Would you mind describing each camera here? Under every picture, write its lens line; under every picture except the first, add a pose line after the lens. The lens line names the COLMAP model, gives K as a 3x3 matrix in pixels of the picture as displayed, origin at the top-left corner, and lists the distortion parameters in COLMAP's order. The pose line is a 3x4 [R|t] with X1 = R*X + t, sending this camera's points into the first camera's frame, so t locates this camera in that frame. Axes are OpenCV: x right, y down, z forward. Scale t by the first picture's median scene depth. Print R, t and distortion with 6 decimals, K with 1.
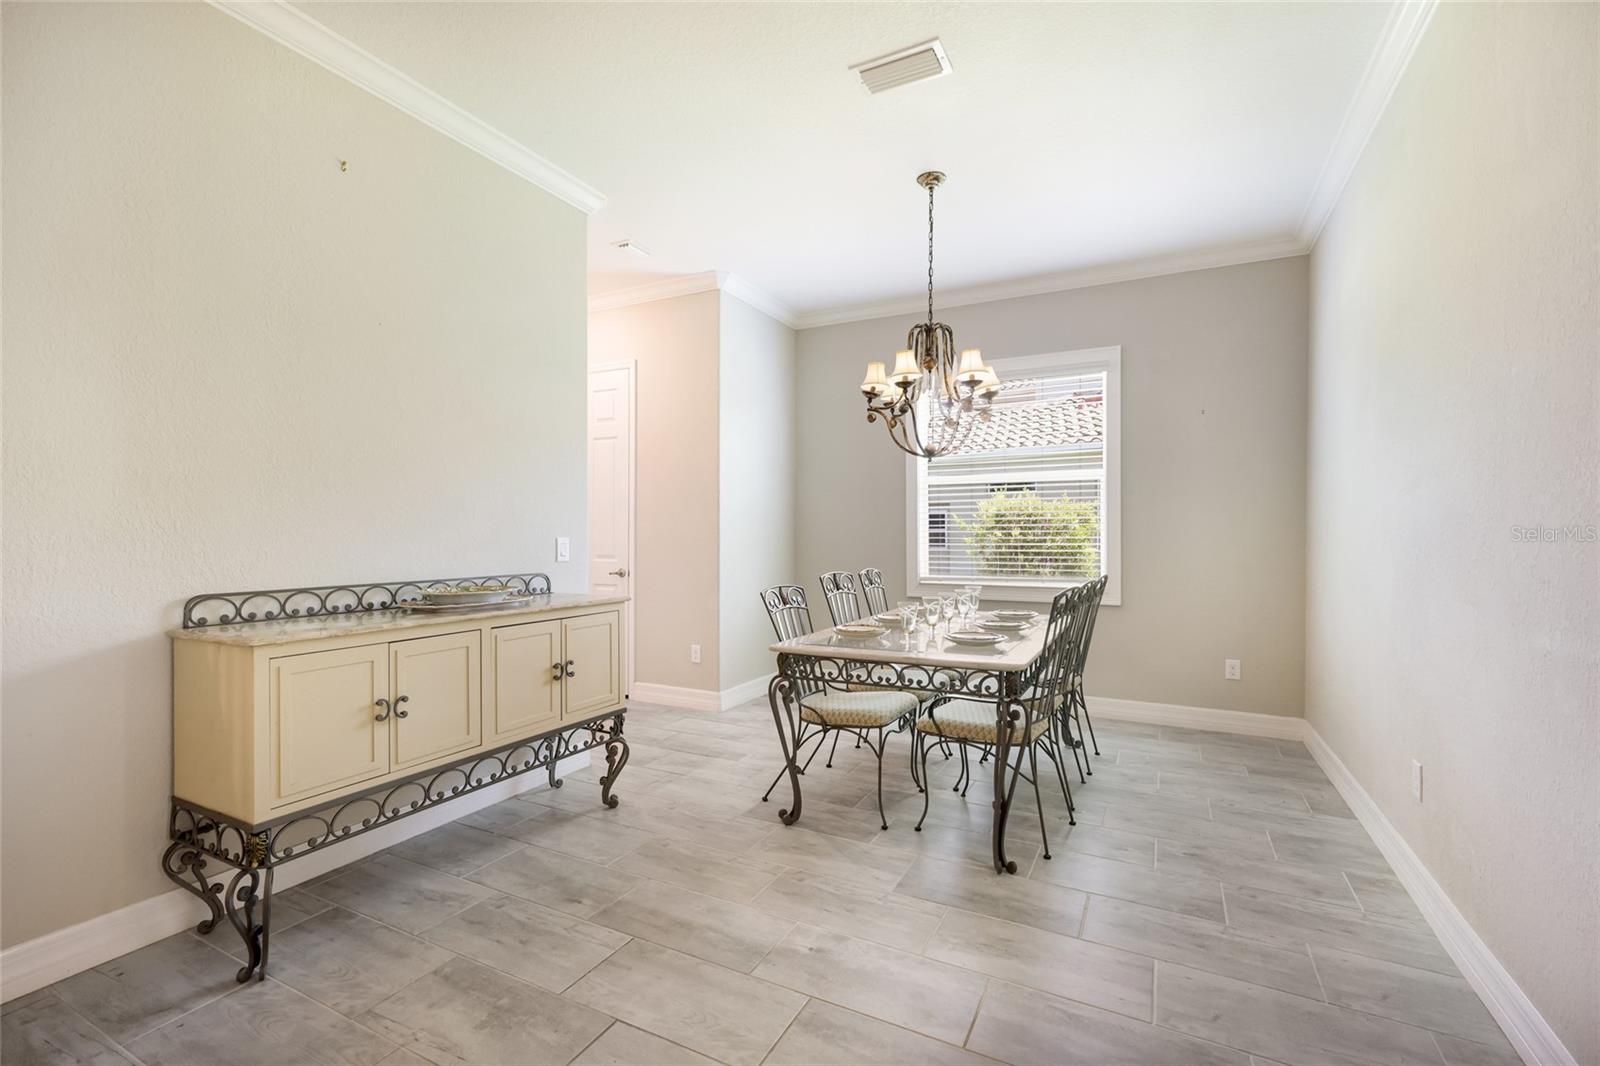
lens RADIAL K [[702.6, 0, 794.8], [0, 702.6, 536.6], [0, 0, 1]] dist [0.006986, -0.000194]
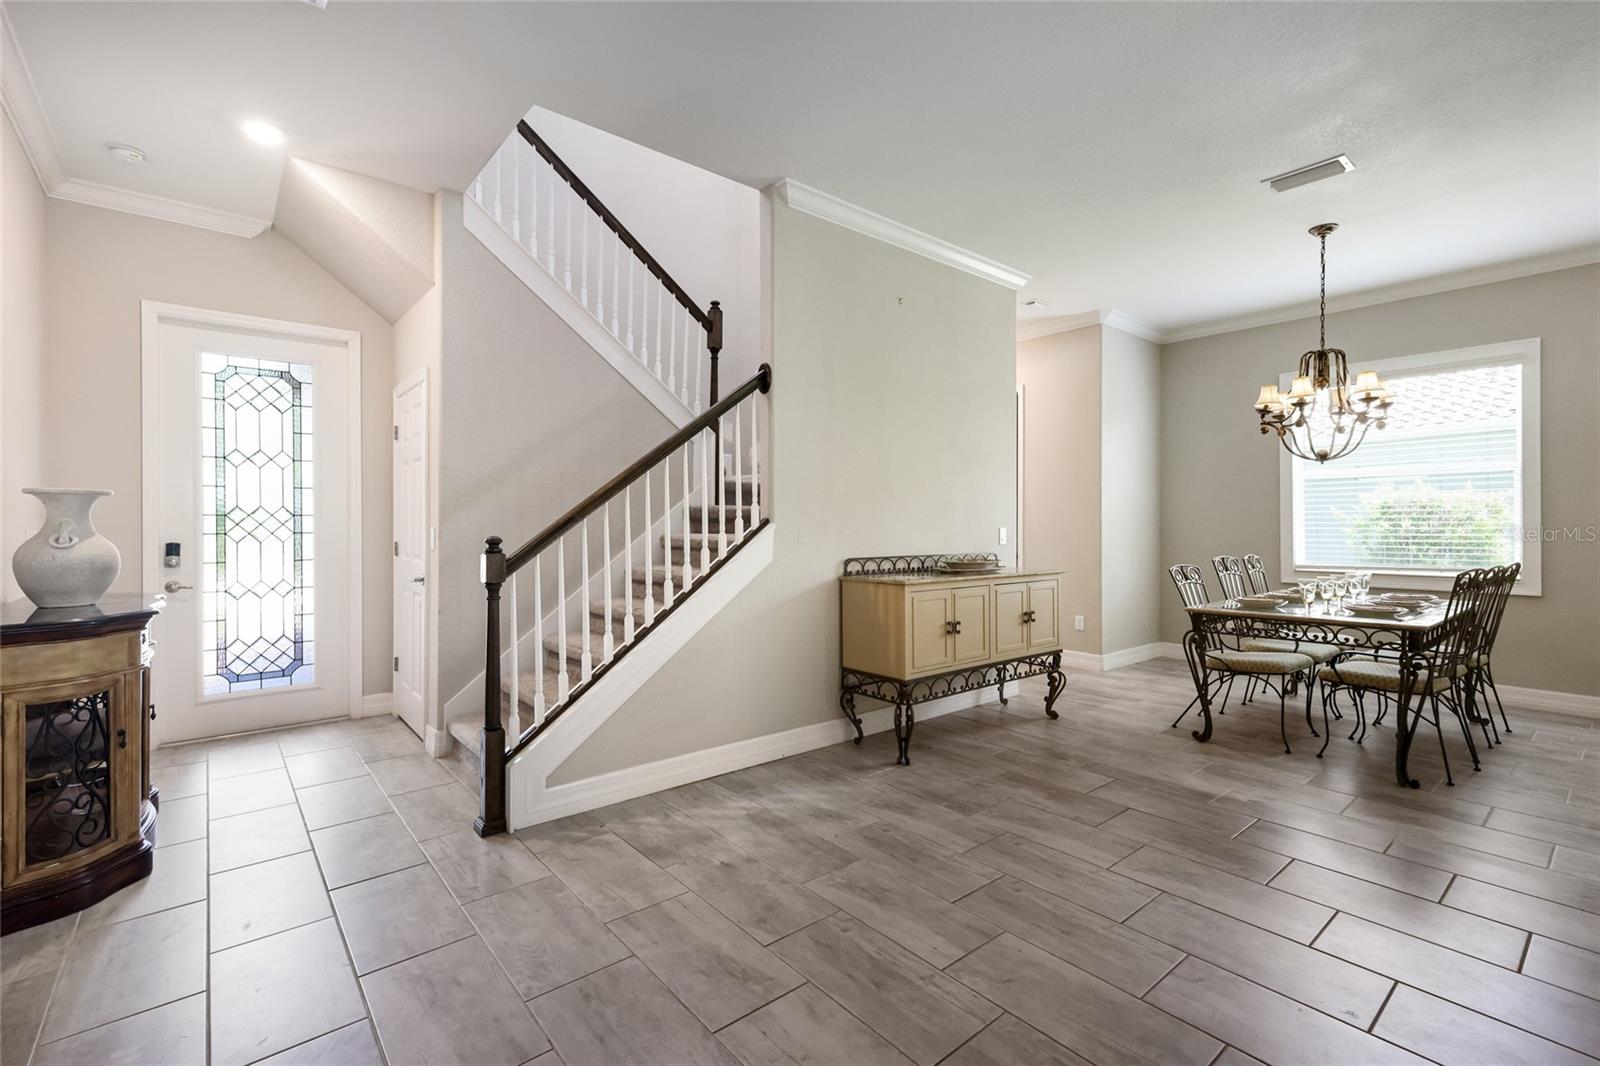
lens RADIAL K [[702.6, 0, 802.2], [0, 702.6, 523.8], [0, 0, 1]] dist [0.006986, -0.000194]
pose [[0.924554, -0.000081, -0.381052, -0.187887], [-0.001954, 0.999986, -0.004954, 0.002367], [0.381047, 0.005325, 0.924540, -0.497925]]
